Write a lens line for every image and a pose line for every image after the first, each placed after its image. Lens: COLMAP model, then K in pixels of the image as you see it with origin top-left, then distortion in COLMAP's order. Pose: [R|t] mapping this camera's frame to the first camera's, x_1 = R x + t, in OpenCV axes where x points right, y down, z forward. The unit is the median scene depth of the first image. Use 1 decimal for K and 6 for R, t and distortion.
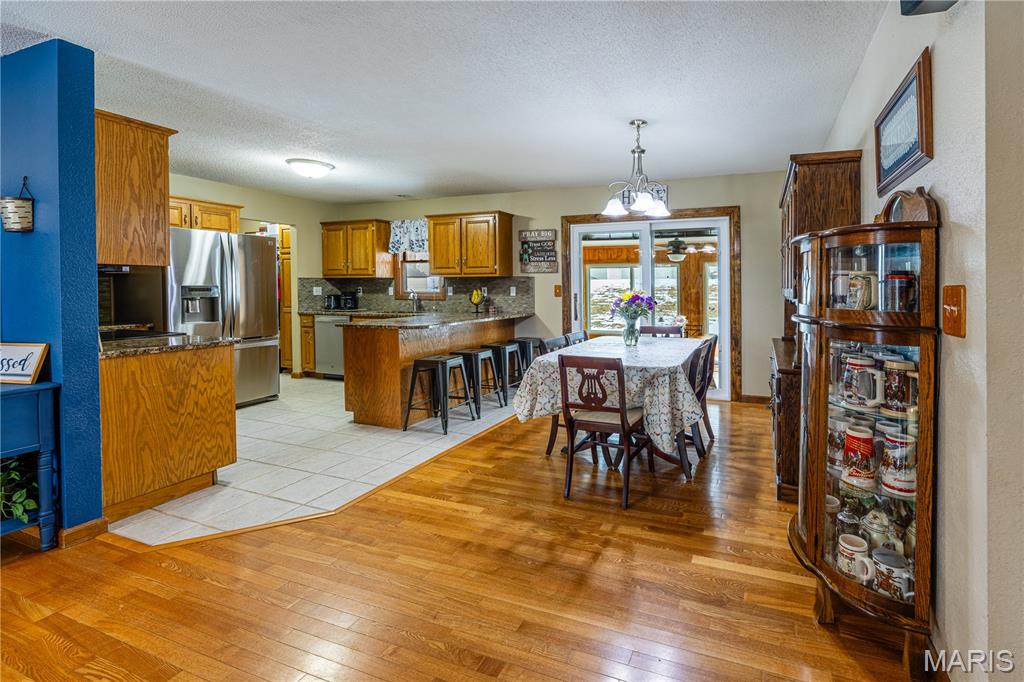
lens RADIAL K [[403.5, 0, 614.1], [0, 403.5, 287.4], [0, 0, 1]] dist [0.000272, -0.000011]
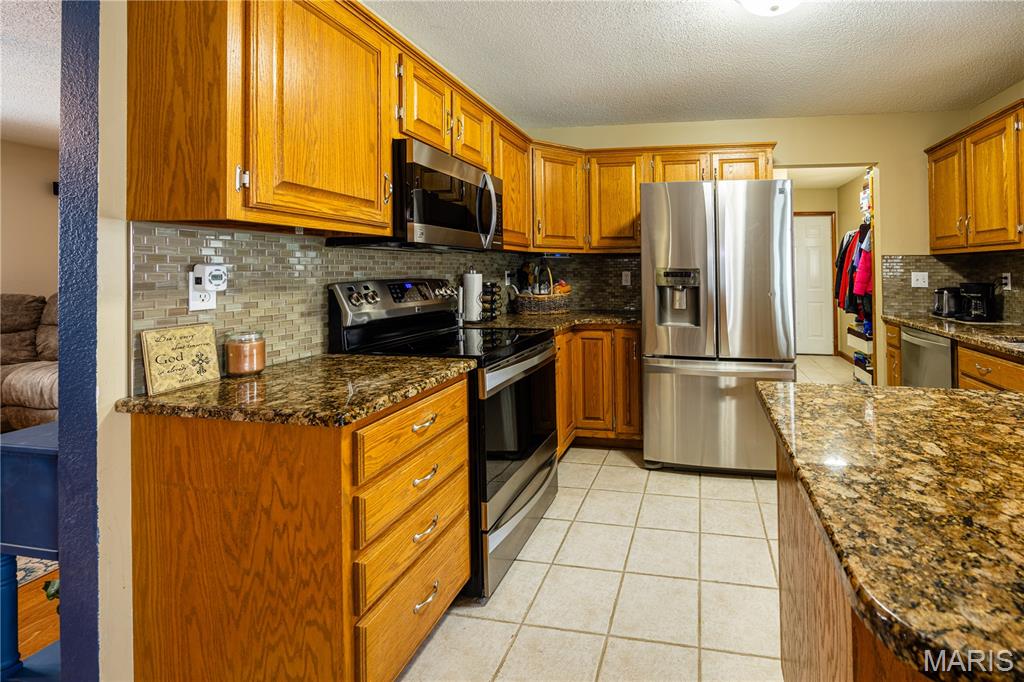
lens RADIAL K [[433.9, 0, 639.1], [0, 433.9, 265.2], [0, 0, 1]] dist [-0.000526, -0.001004]
pose [[0.159992, -0.009745, -0.987070, -0.248855], [-0.007800, 0.999908, -0.011136, -0.000854], [0.987087, 0.009481, 0.159902, 0.592618]]
